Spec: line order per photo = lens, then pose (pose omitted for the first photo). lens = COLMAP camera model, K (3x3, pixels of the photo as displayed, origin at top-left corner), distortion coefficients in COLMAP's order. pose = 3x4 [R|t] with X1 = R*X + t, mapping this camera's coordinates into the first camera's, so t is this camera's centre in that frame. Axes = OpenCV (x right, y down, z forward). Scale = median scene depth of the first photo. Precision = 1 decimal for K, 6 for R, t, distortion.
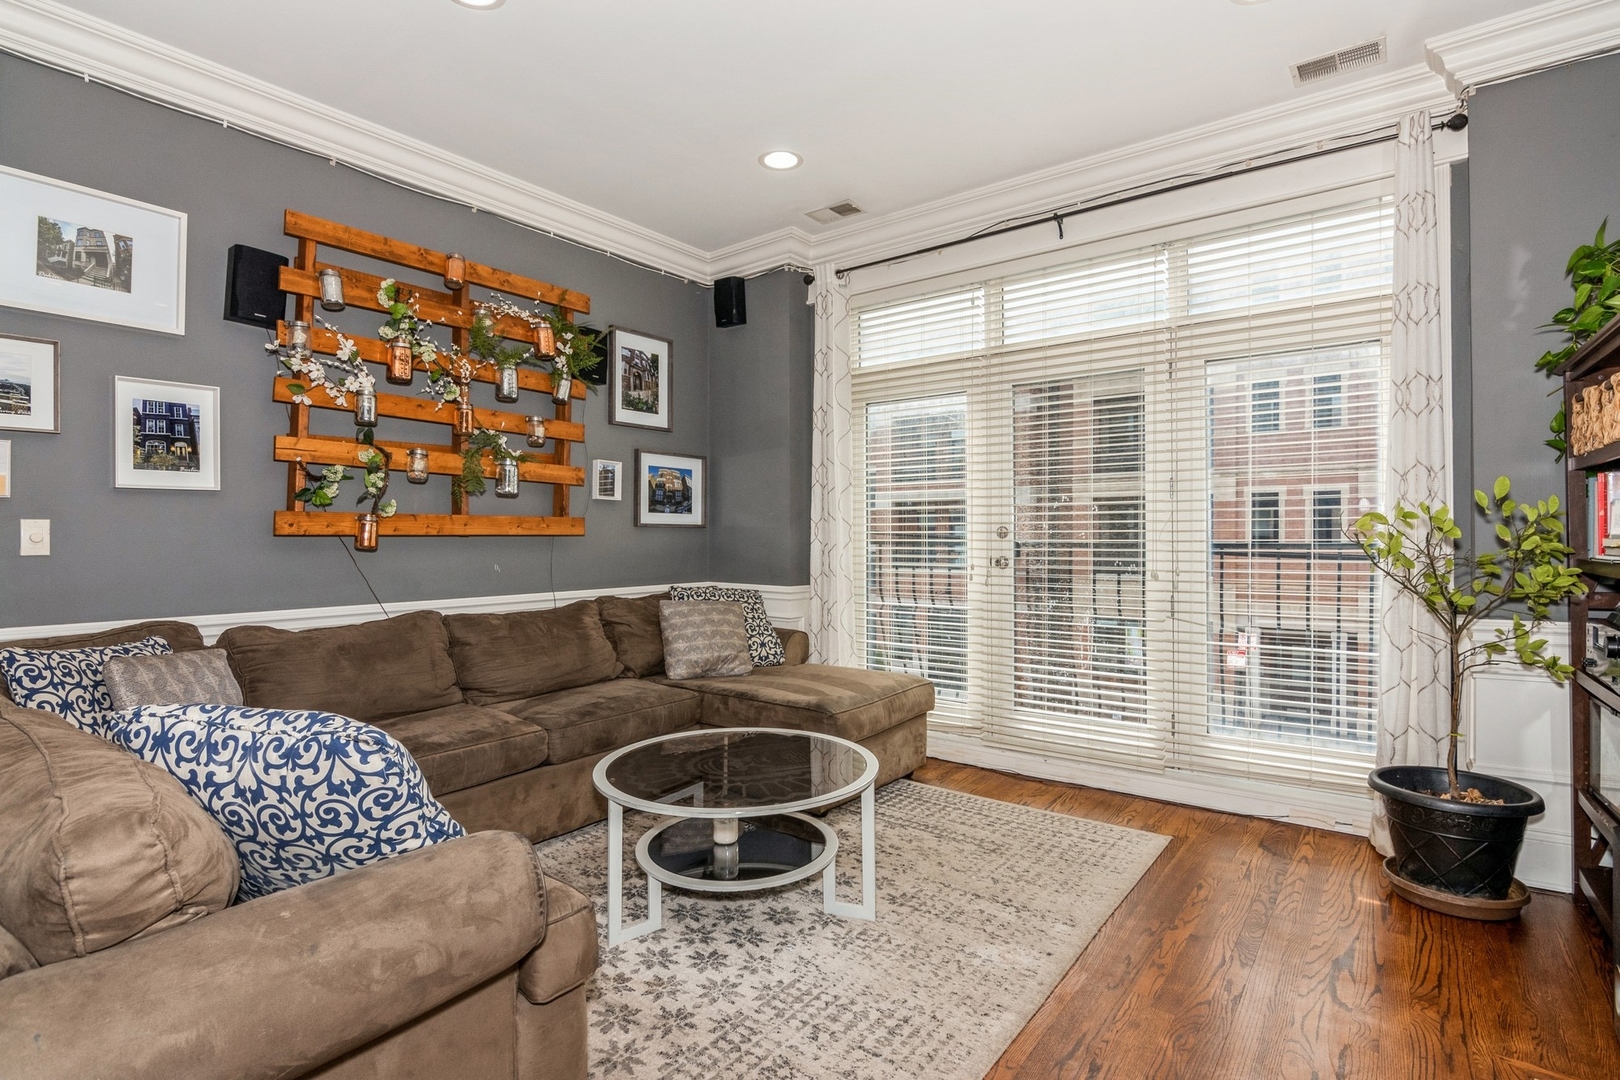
lens RADIAL K [[799.5, 0, 809.0], [0, 799.5, 527.6], [0, 0, 1]] dist [-0.008742, 0.000138]
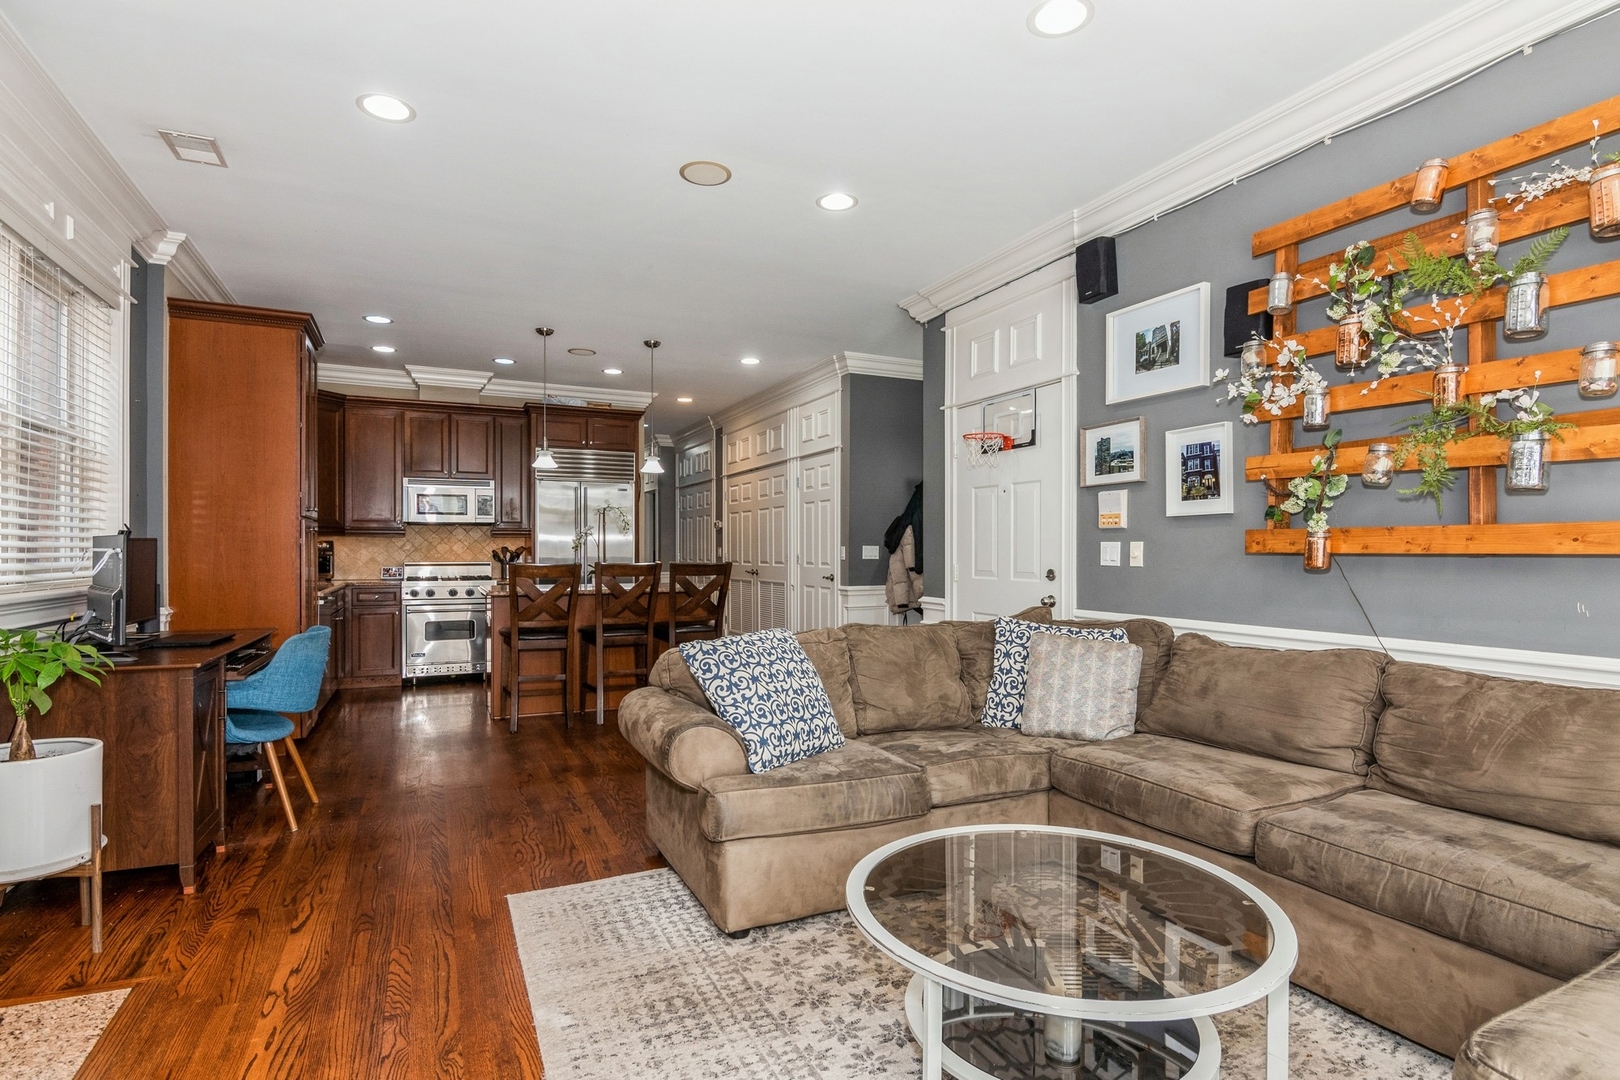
lens RADIAL K [[799.5, 0, 799.6], [0, 799.5, 548.9], [0, 0, 1]] dist [-0.008742, 0.000138]
pose [[-0.459931, -0.002203, -0.887952, 0.551045], [0.007208, 0.999955, -0.006214, 0.006141], [0.887925, -0.009258, -0.459894, 1.012799]]
